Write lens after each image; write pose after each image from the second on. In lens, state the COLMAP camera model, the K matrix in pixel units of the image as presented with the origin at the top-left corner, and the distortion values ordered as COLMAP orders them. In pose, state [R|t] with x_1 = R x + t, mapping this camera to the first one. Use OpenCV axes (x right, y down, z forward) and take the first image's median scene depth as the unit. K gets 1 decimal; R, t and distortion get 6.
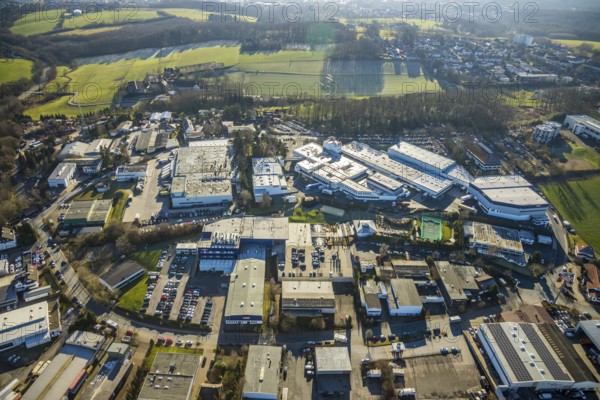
lens RADIAL K [[324.5, 0, 300.0], [0, 324.5, 200.0], [0, 0, 1]] dist [0.005870, -0.000191]
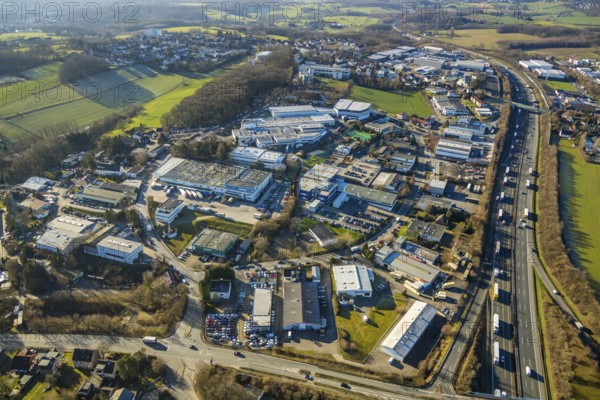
lens RADIAL K [[324.5, 0, 300.0], [0, 324.5, 200.0], [0, 0, 1]] dist [0.005870, -0.000191]
pose [[0.568102, -0.501675, 0.652366, -1.058866], [0.505323, 0.838319, 0.204622, -0.131219], [-0.649545, 0.213409, 0.729759, 0.132953]]
